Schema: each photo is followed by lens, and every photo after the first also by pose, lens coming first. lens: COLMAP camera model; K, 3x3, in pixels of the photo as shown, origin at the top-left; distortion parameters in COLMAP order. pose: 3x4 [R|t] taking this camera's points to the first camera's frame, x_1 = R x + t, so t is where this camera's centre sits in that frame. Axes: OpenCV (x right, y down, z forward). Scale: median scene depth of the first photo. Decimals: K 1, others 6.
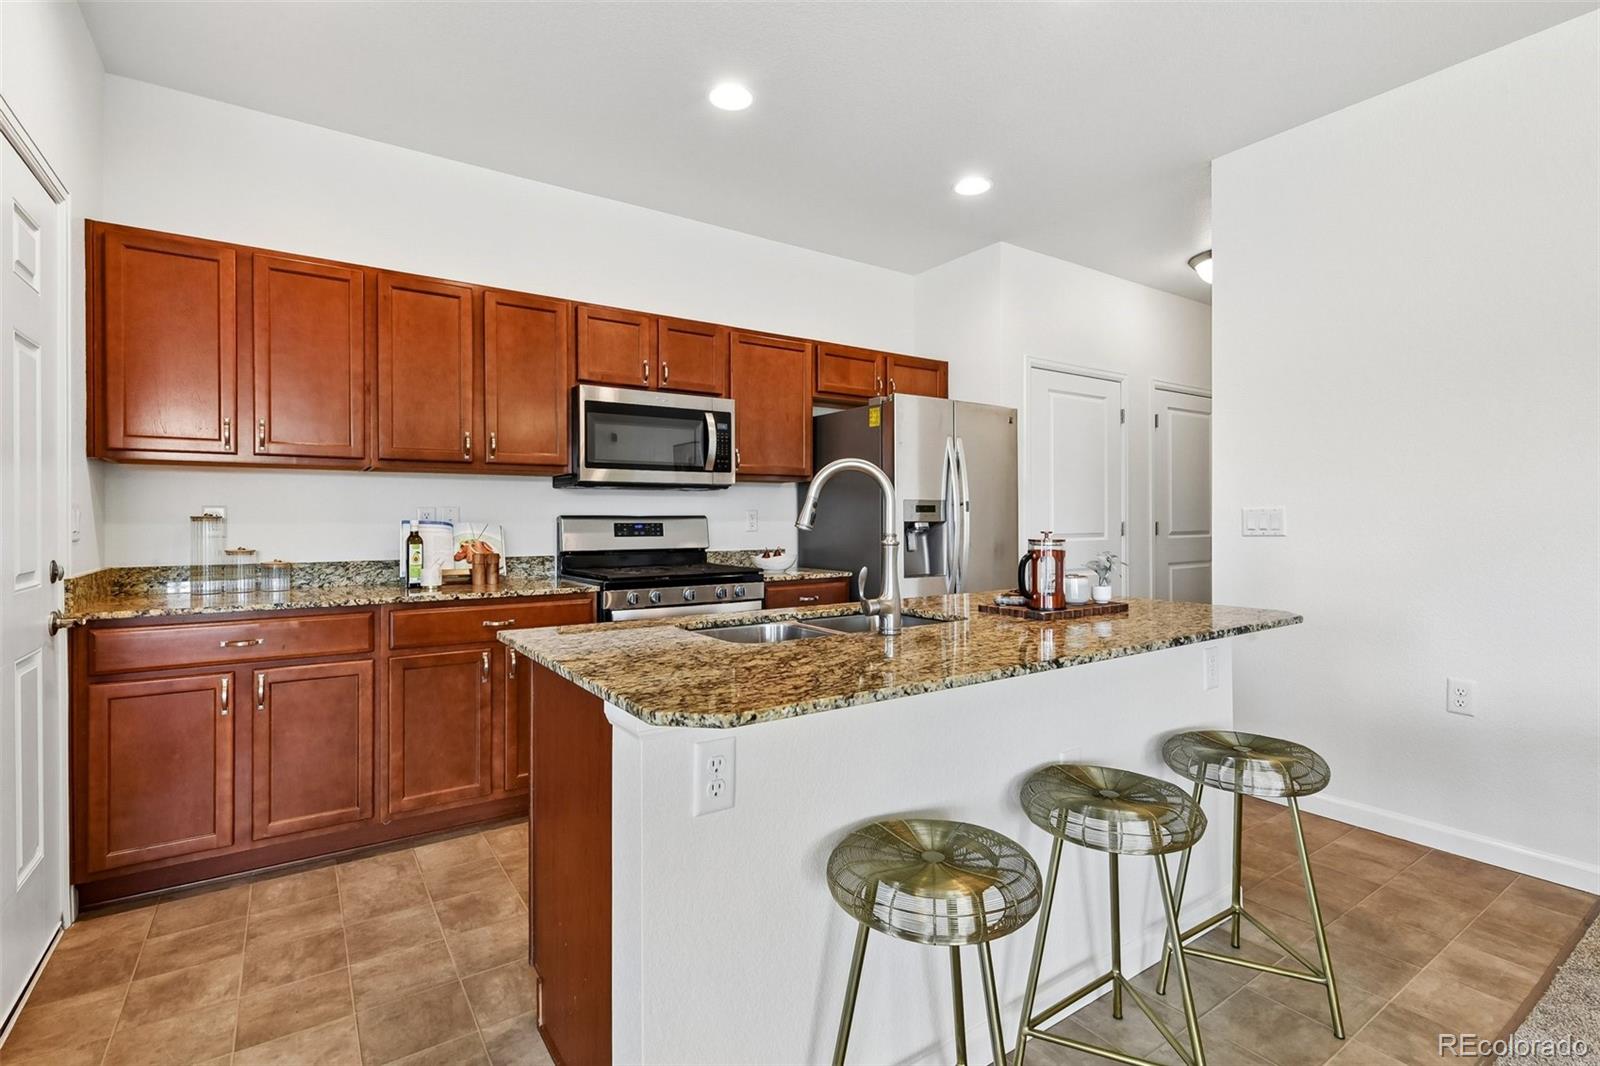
lens RADIAL K [[741.7, 0, 803.8], [0, 741.7, 523.5], [0, 0, 1]] dist [0.003466, -0.002023]
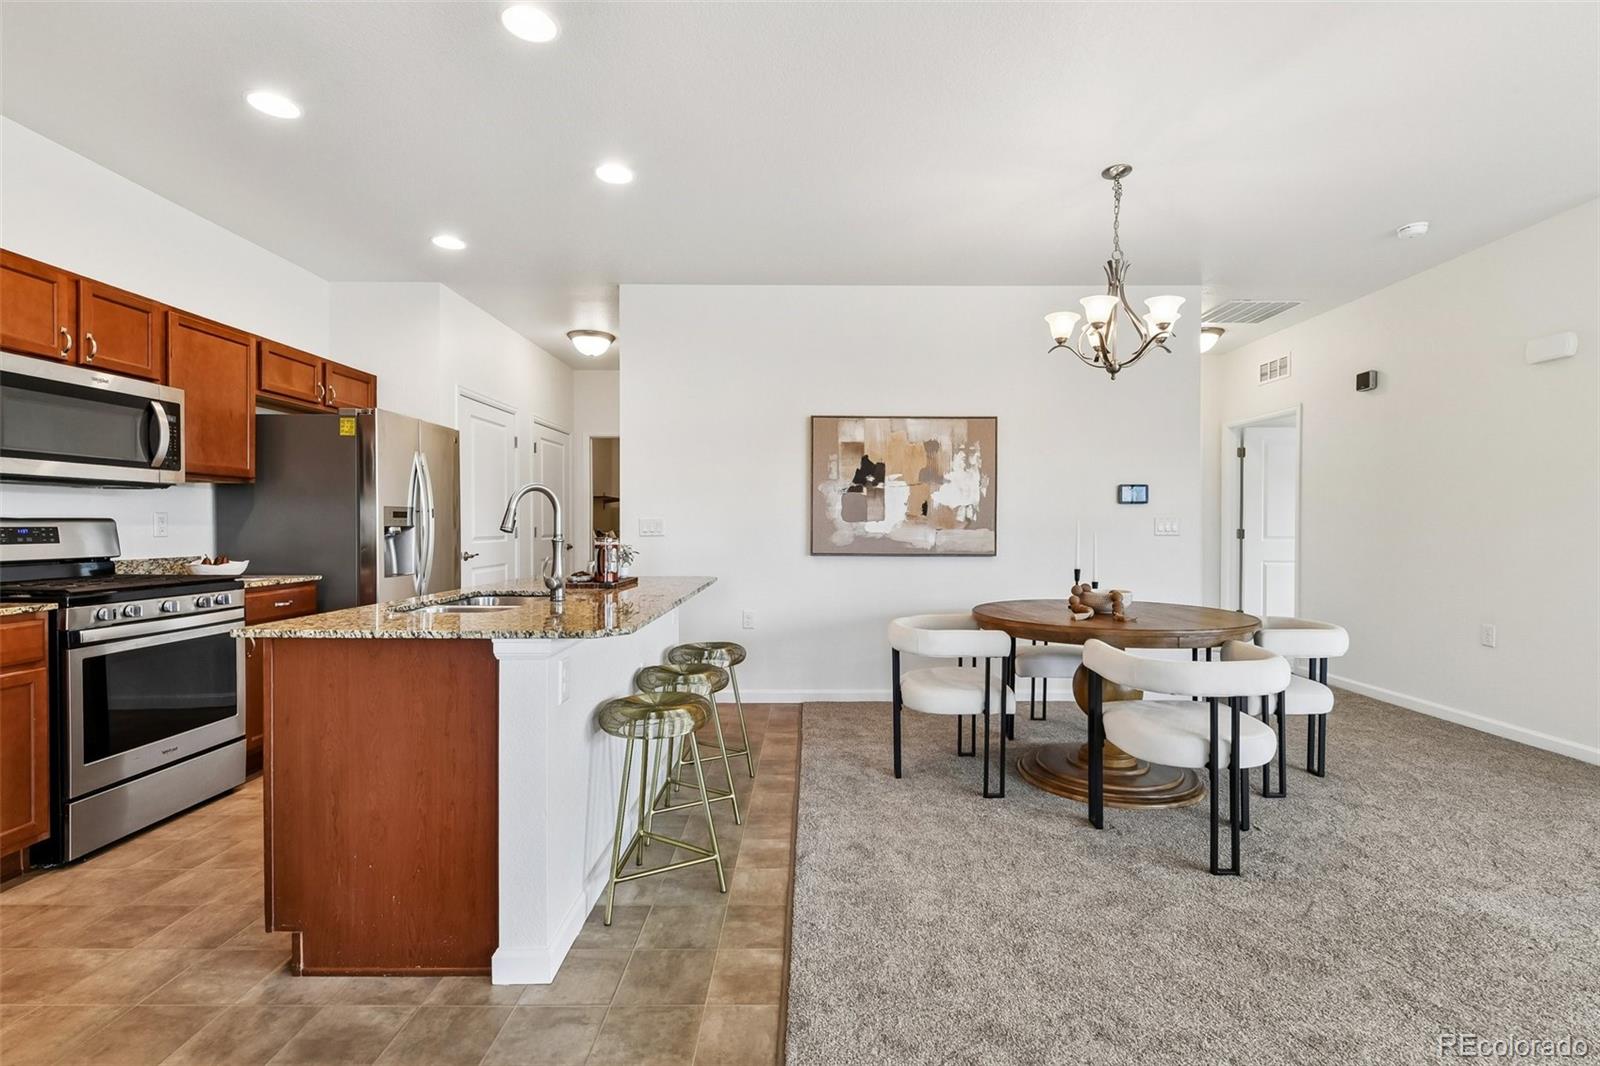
lens RADIAL K [[715.6, 0, 811.4], [0, 715.6, 531.7], [0, 0, 1]] dist [0.001863, -0.001246]
pose [[0.567103, -0.002242, 0.823644, -0.424729], [-0.000406, 0.999995, 0.003002, 0.002393], [-0.823647, -0.002037, 0.567100, -0.136093]]
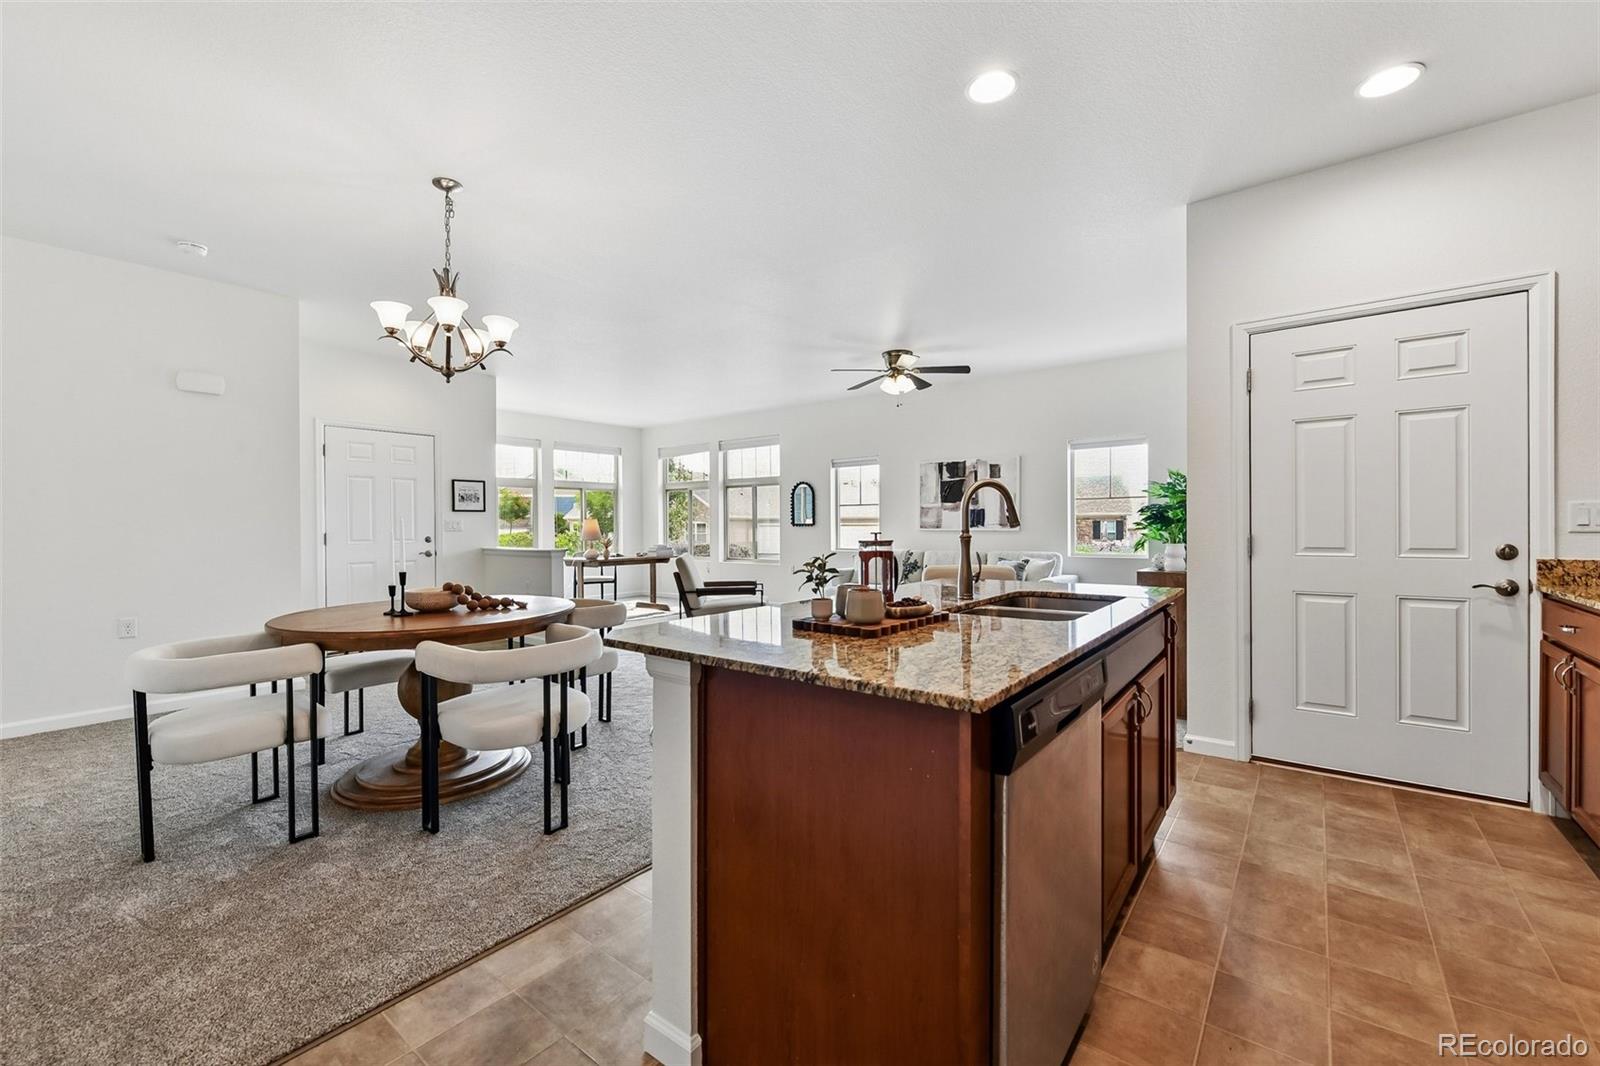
lens RADIAL K [[649.6, 0, 806.2], [0, 649.6, 527.2], [0, 0, 1]] dist [-0.003744, -0.000506]
pose [[-0.954027, 0.008996, -0.299586, 0.428546], [0.007385, 0.999952, 0.006509, -0.001113], [0.299630, 0.003998, -0.954047, 1.139871]]
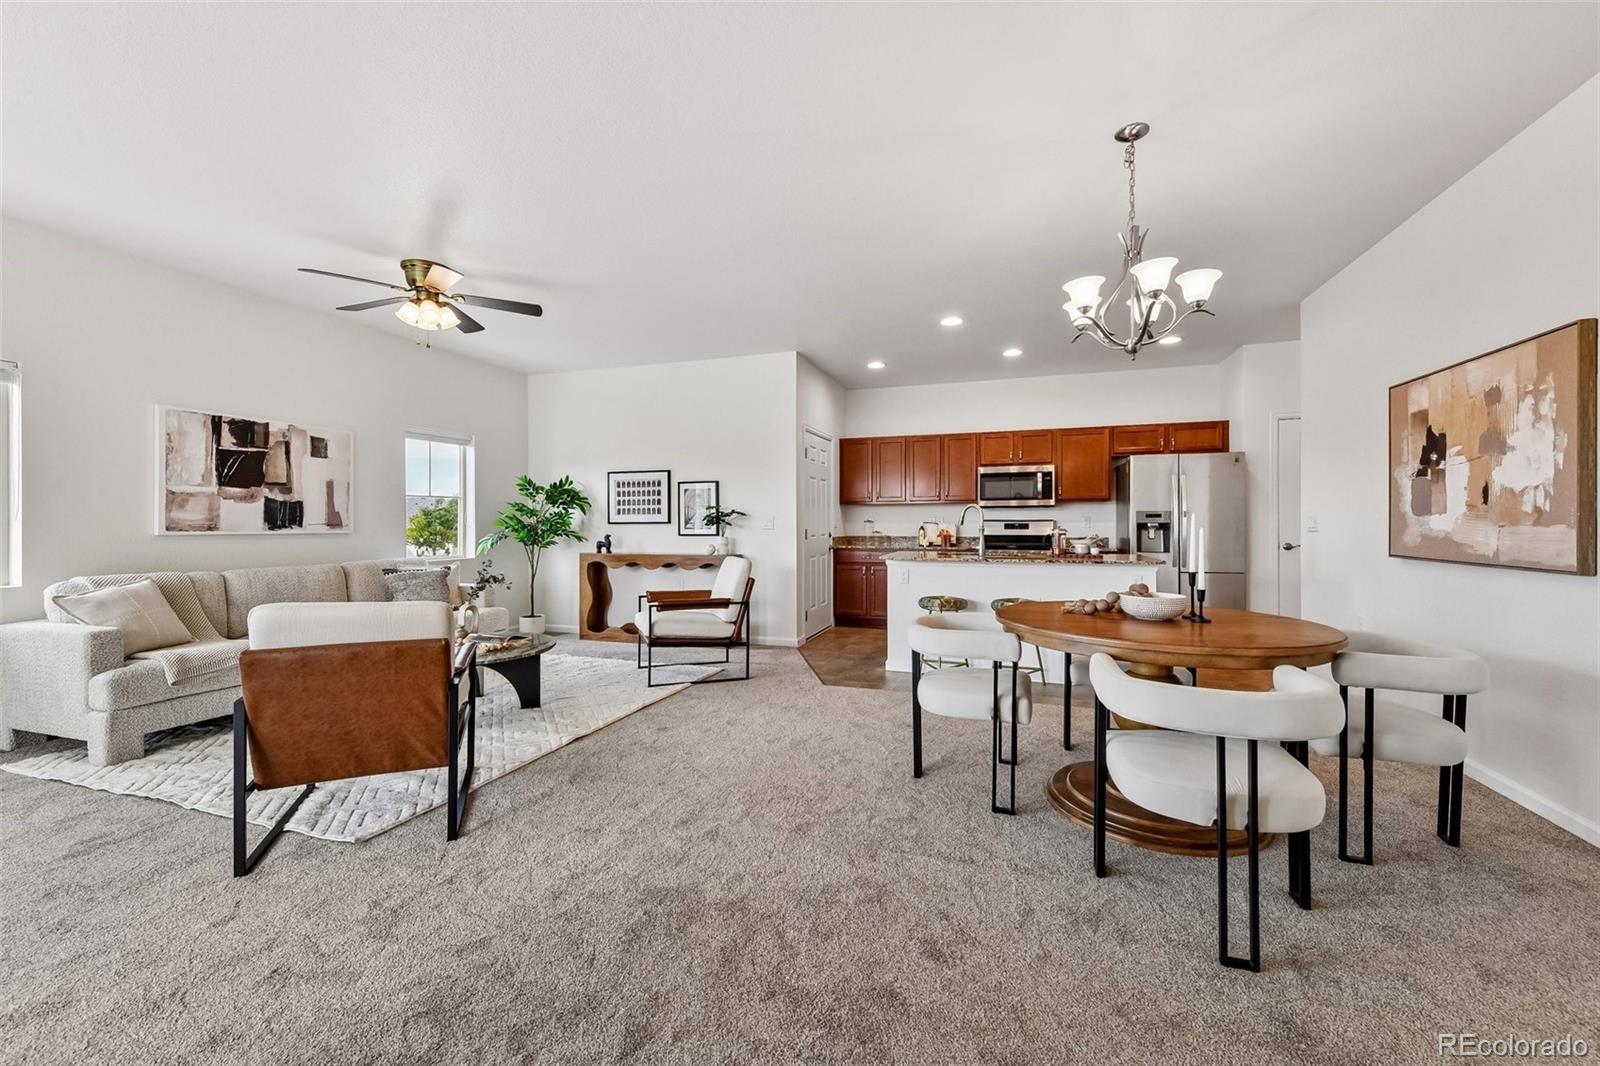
lens RADIAL K [[631.5, 0, 805.8], [0, 631.5, 526.0], [0, 0, 1]] dist [0.003538, -0.000879]
pose [[0.603091, 0.005859, -0.797651, 1.028427], [-0.003533, 0.999983, 0.004674, 0.001370], [0.797665, -0.000001, 0.603101, -0.729409]]
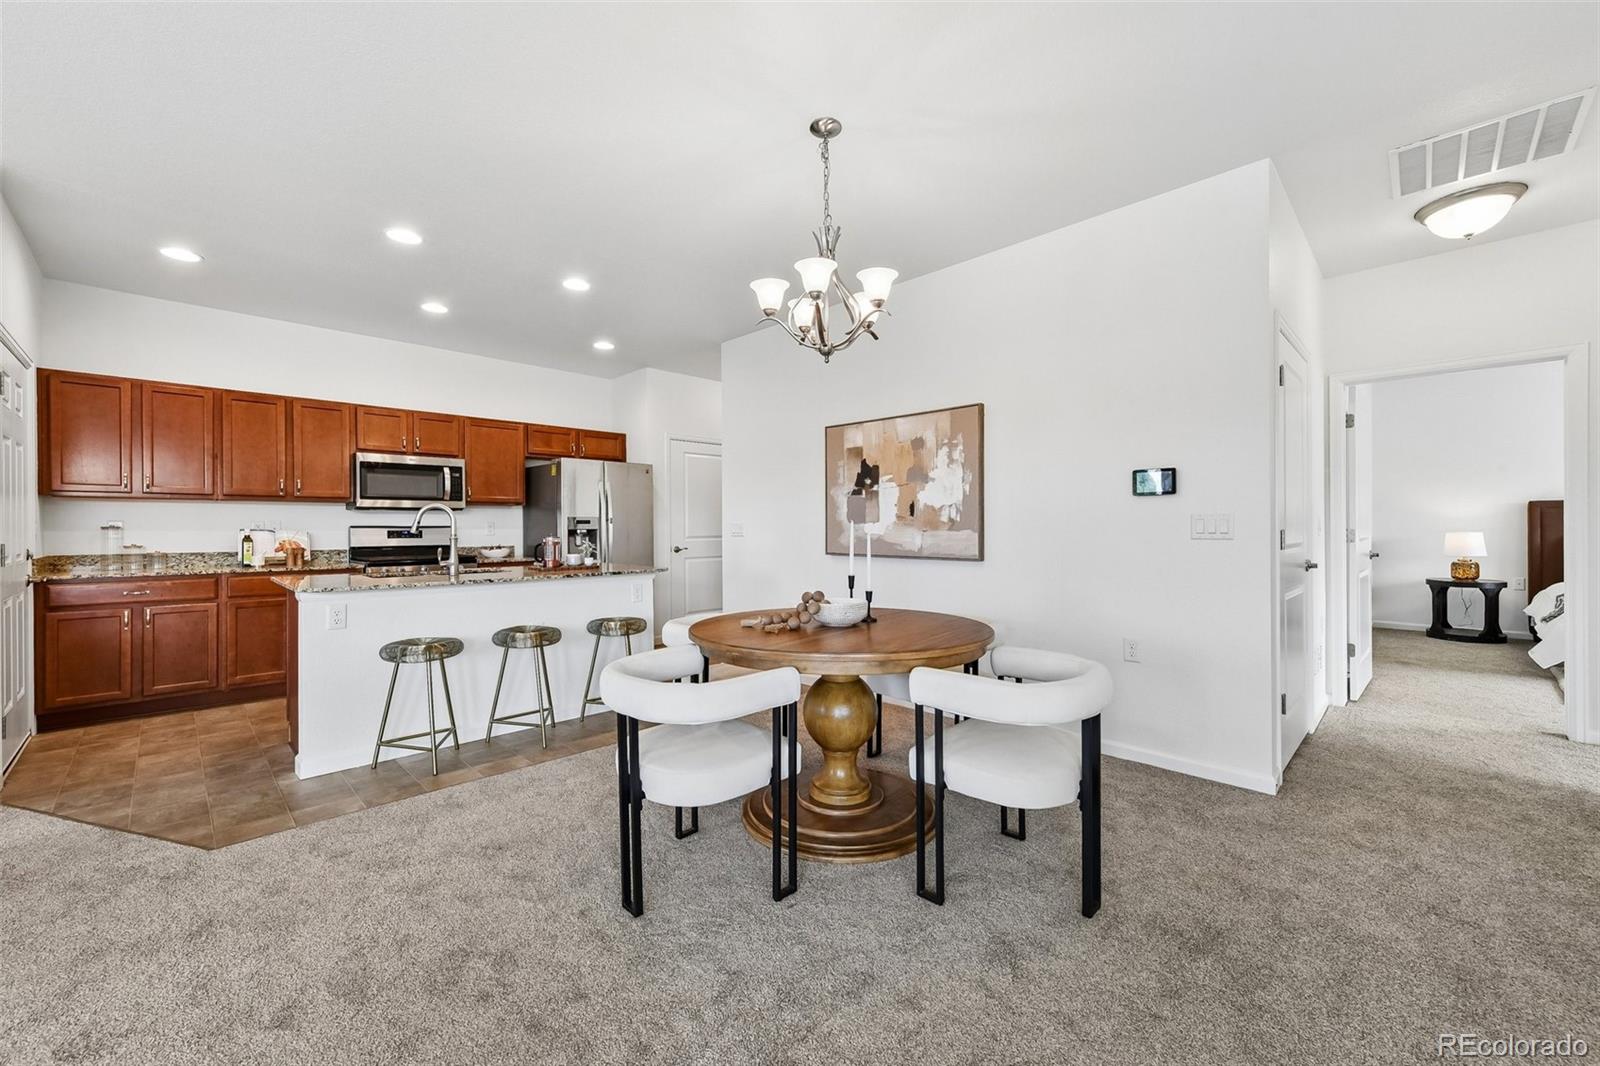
lens RADIAL K [[631.5, 0, 803.7], [0, 631.5, 530.5], [0, 0, 1]] dist [0.003538, -0.000879]
pose [[0.983085, -0.001042, 0.183145, 0.467588], [0.001020, 0.999999, 0.000214, 0.000567], [-0.183145, -0.000024, 0.983086, -0.676331]]
